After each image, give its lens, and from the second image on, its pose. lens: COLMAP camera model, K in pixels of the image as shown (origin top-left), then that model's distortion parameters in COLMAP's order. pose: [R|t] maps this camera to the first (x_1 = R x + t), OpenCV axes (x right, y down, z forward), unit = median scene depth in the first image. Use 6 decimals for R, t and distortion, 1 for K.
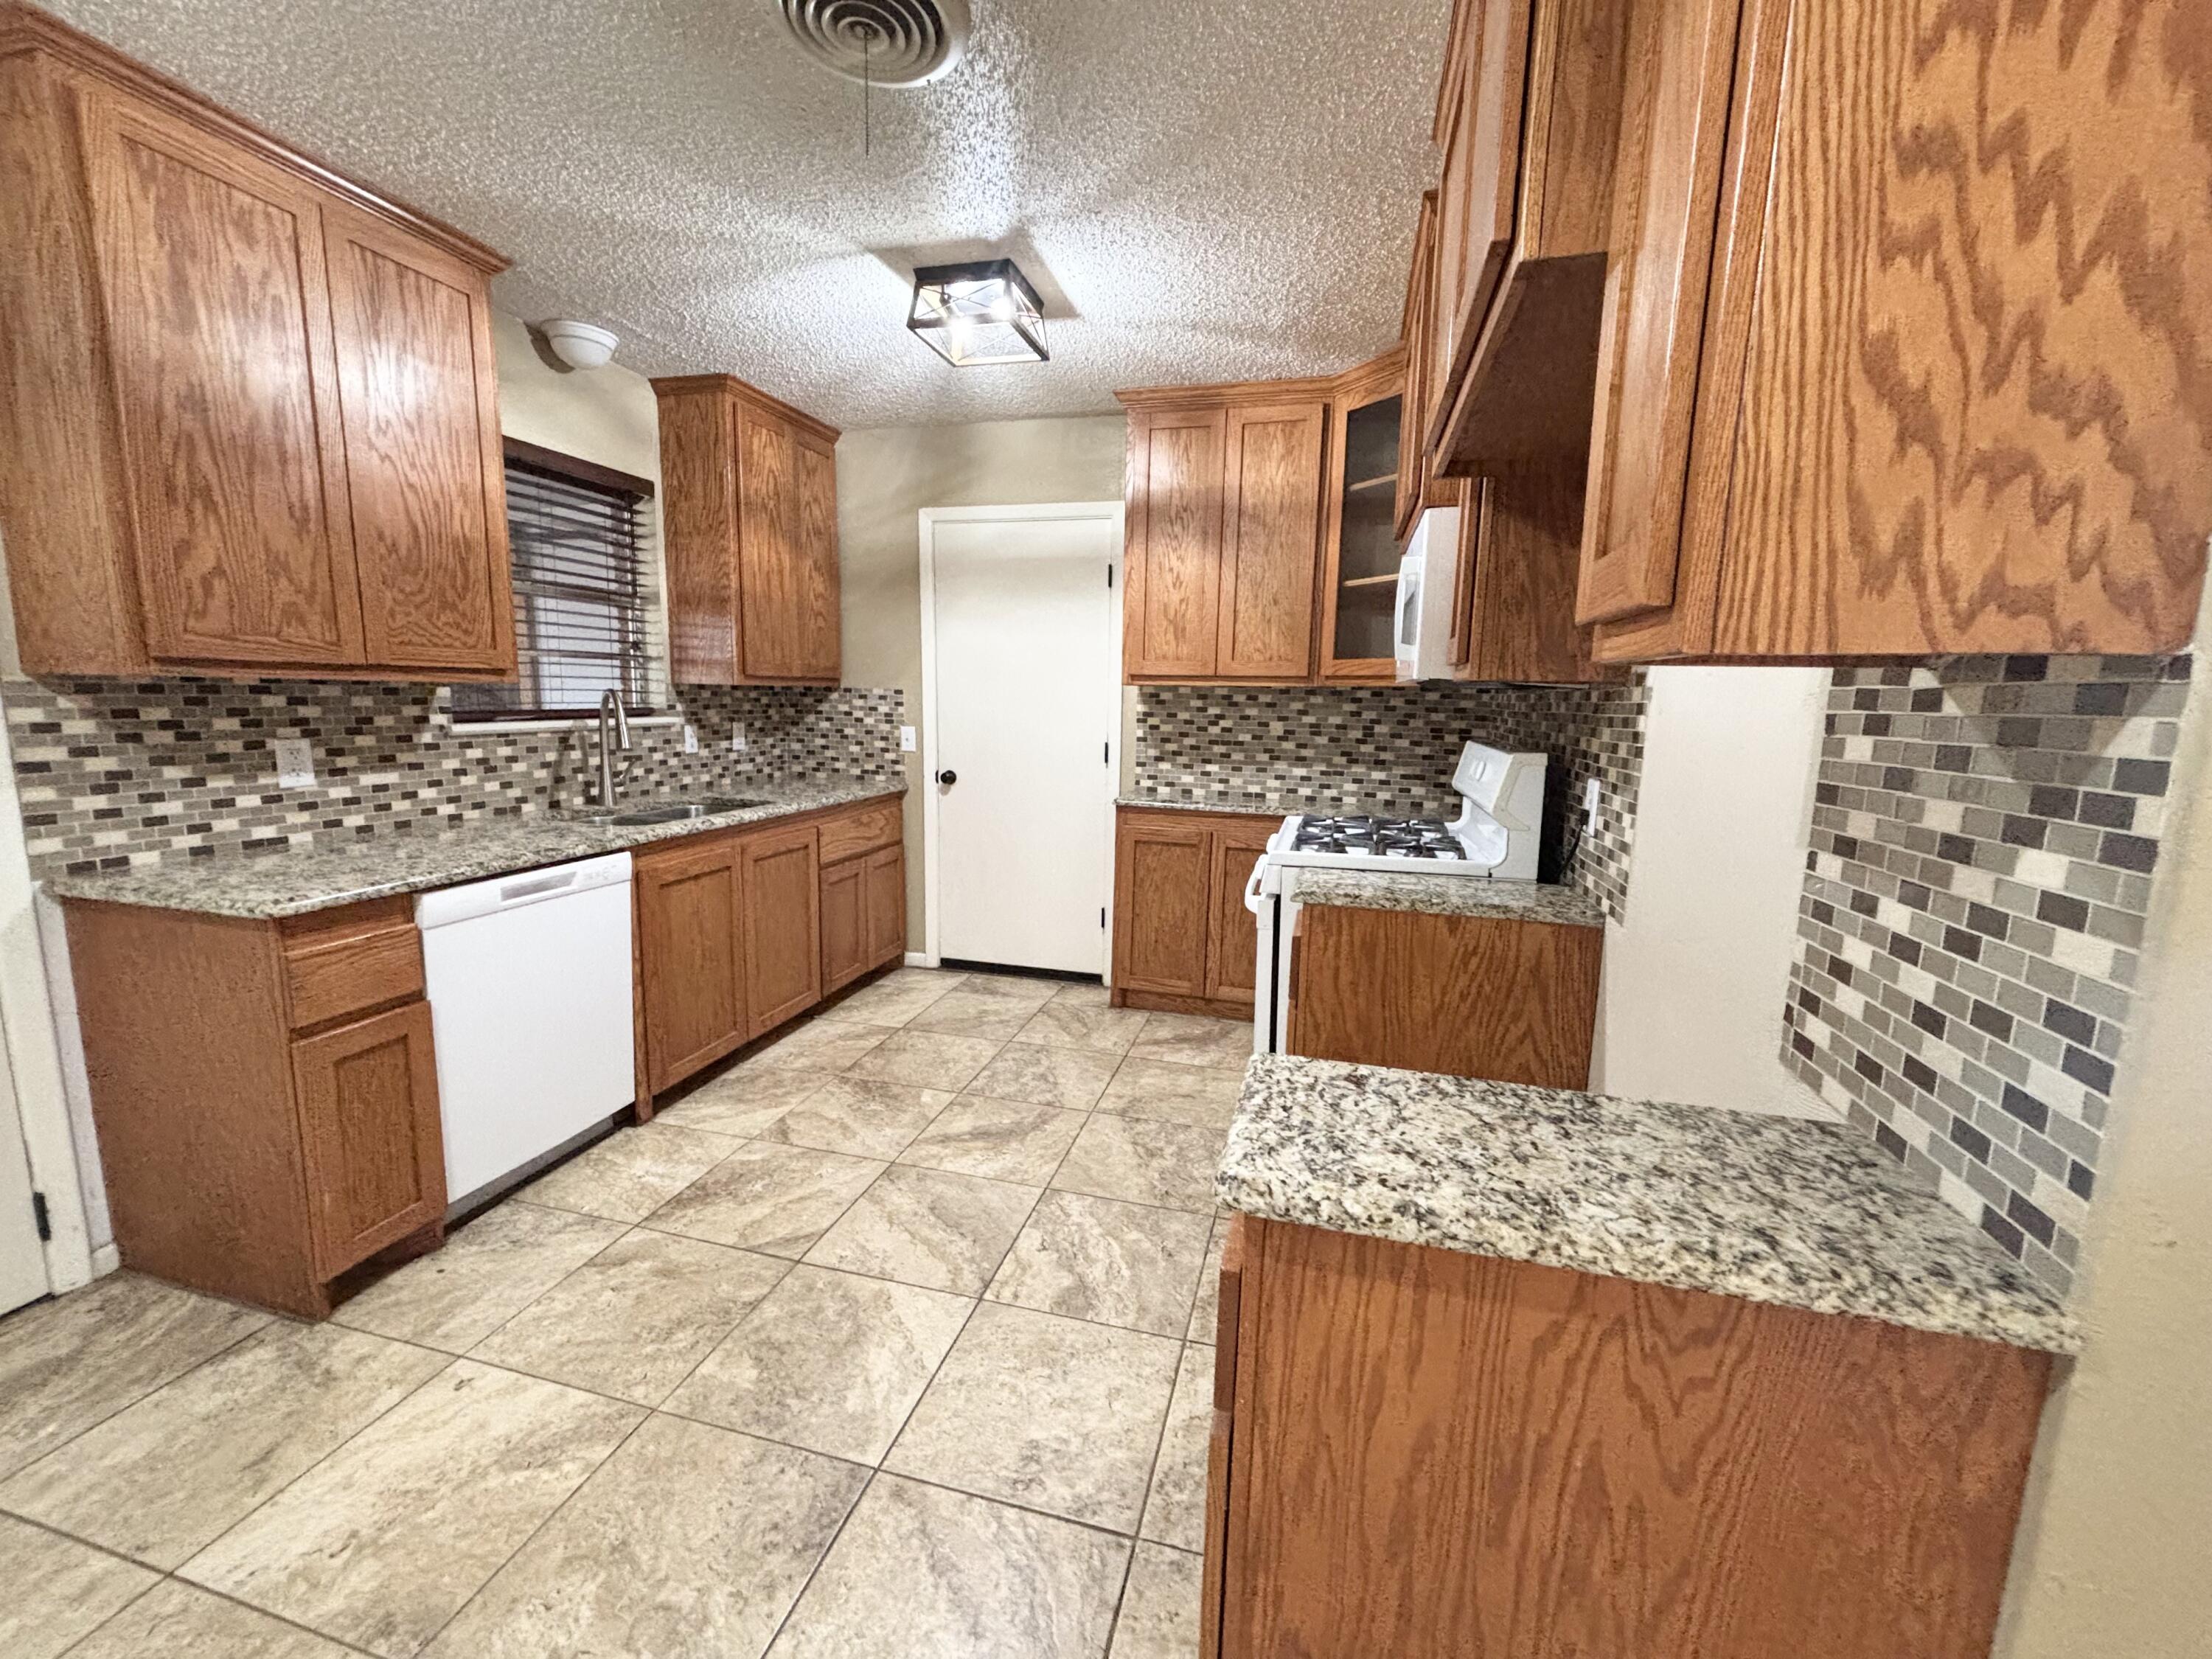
lens RADIAL K [[890.0, 0, 1105.1], [0, 890.0, 827.2], [0, 0, 1]] dist [0.000120, -0.001075]
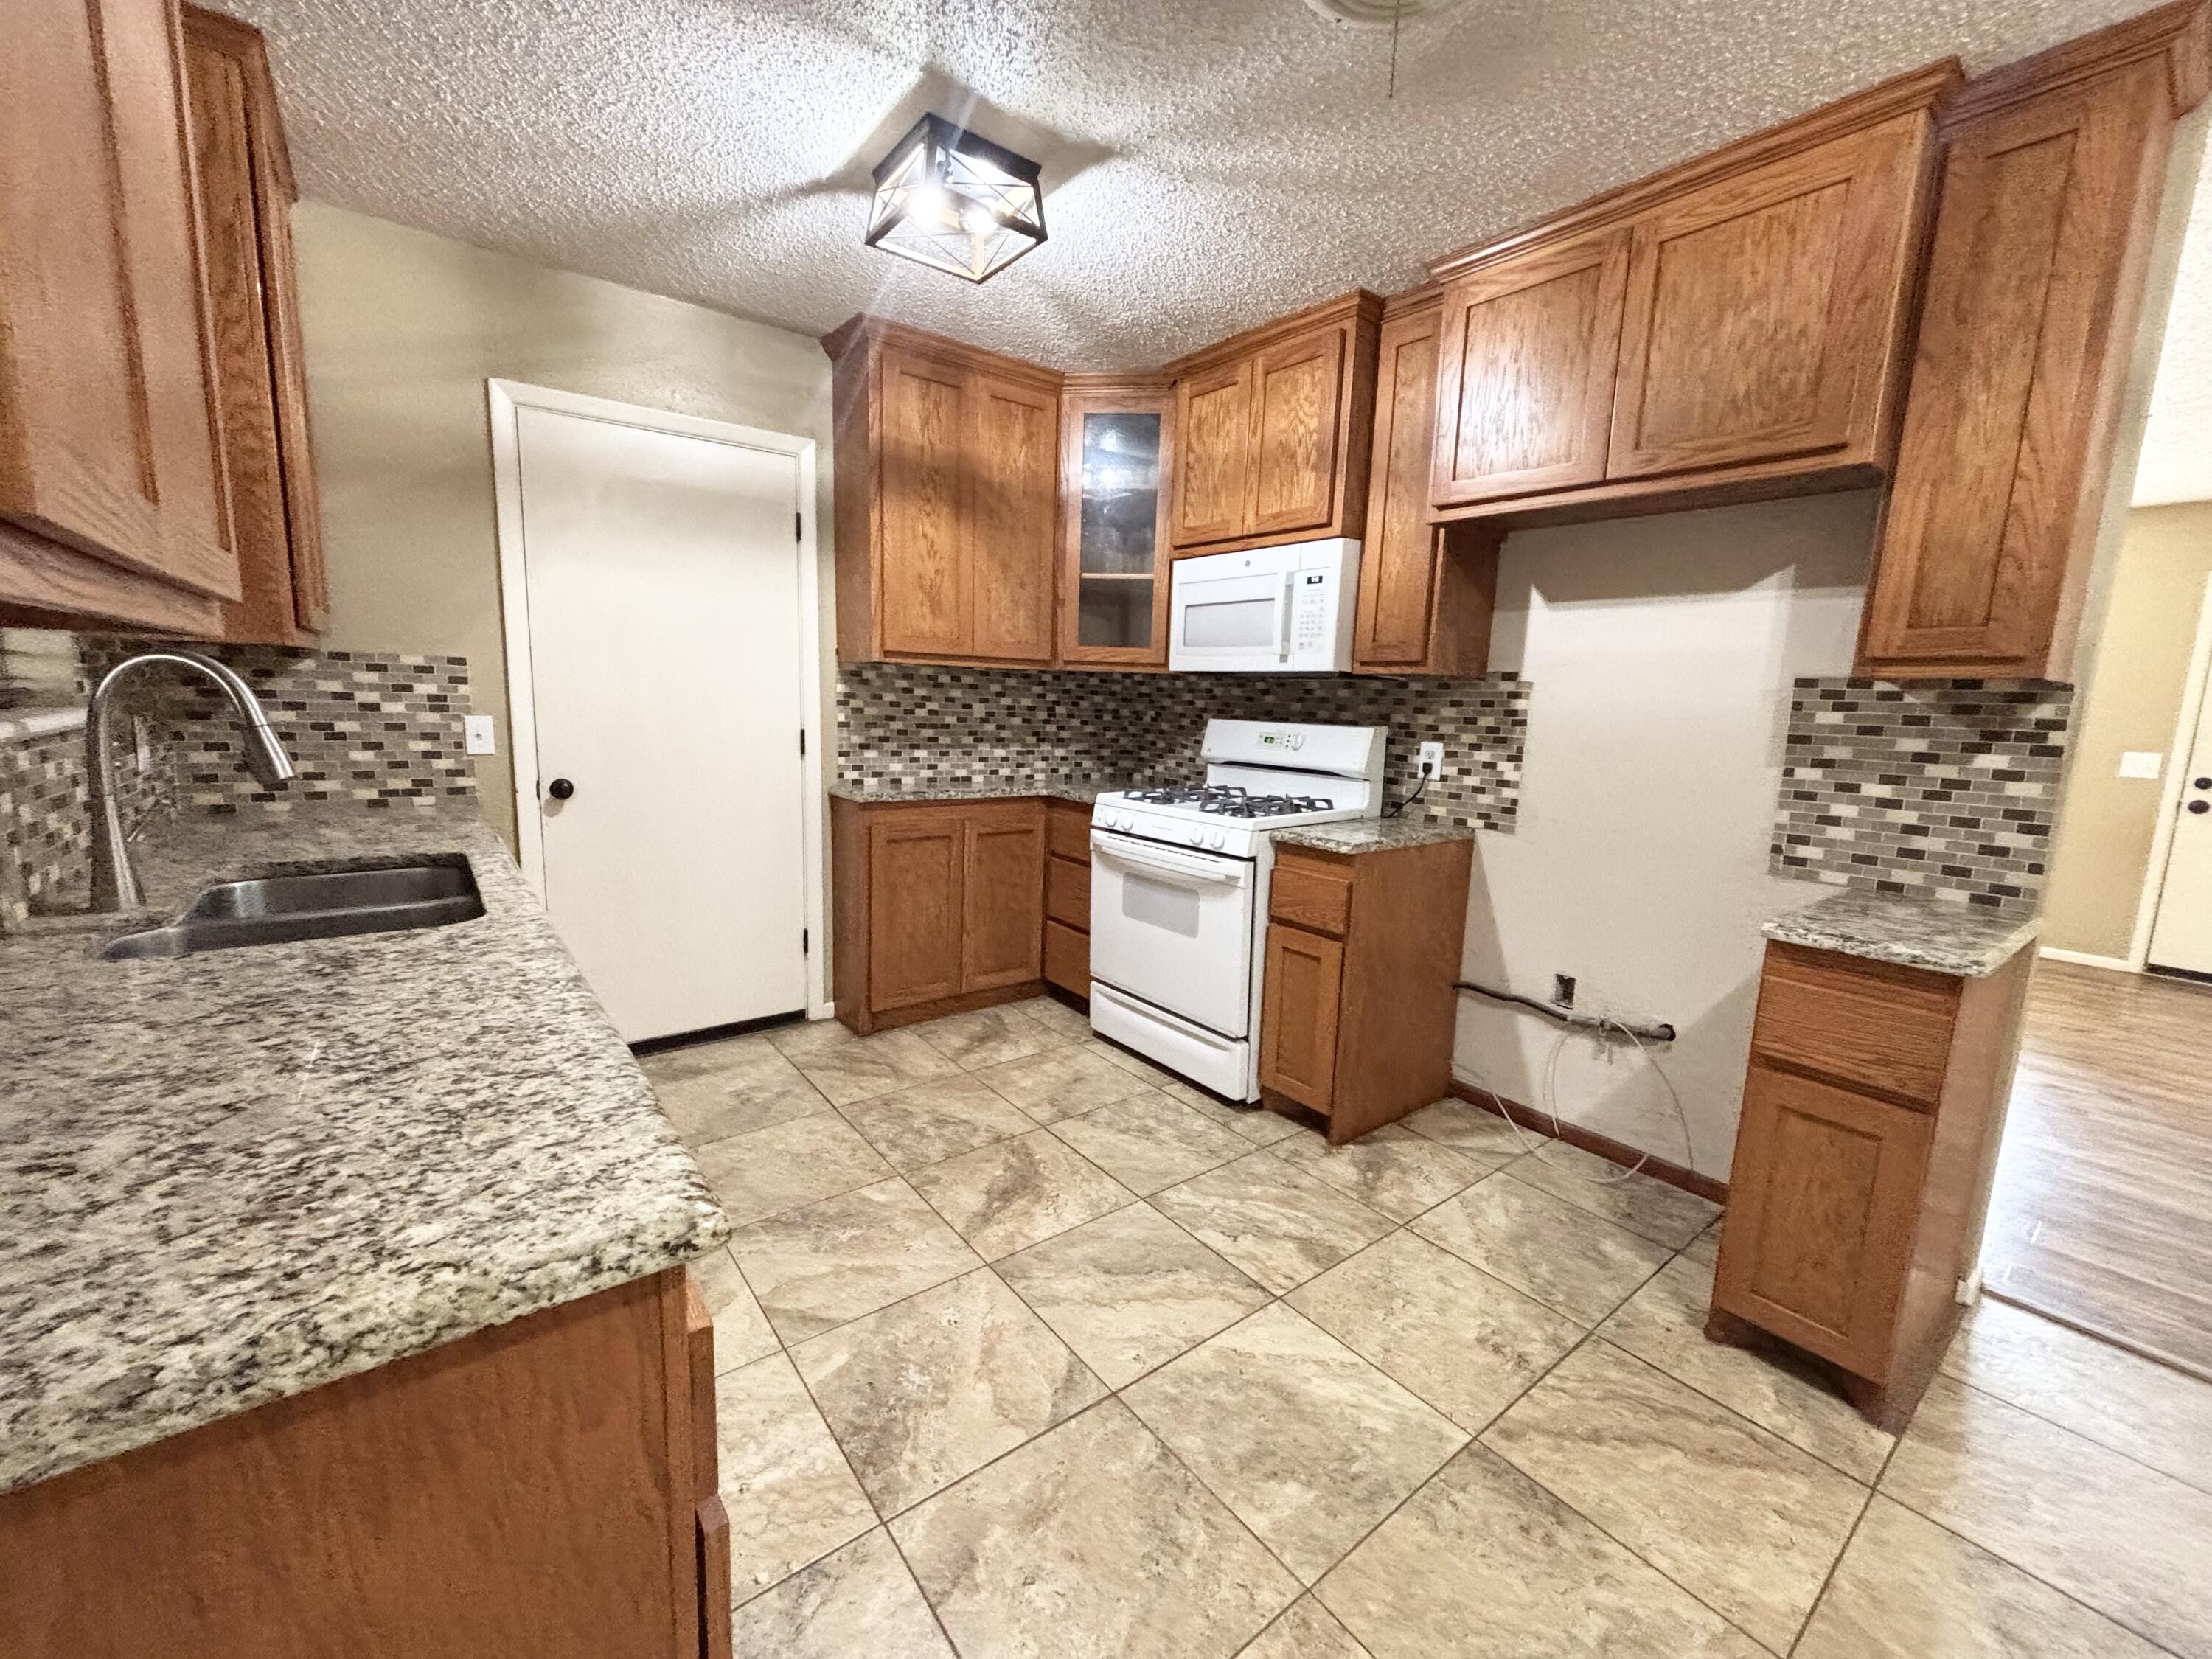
lens RADIAL K [[890.0, 0, 1104.8], [0, 890.0, 827.8], [0, 0, 1]] dist [0.000120, -0.001075]
pose [[0.605032, -0.119857, 0.787128, -0.519652], [0.098160, 0.992291, 0.075646, -0.042245], [-0.790127, 0.031496, 0.612133, 0.286652]]
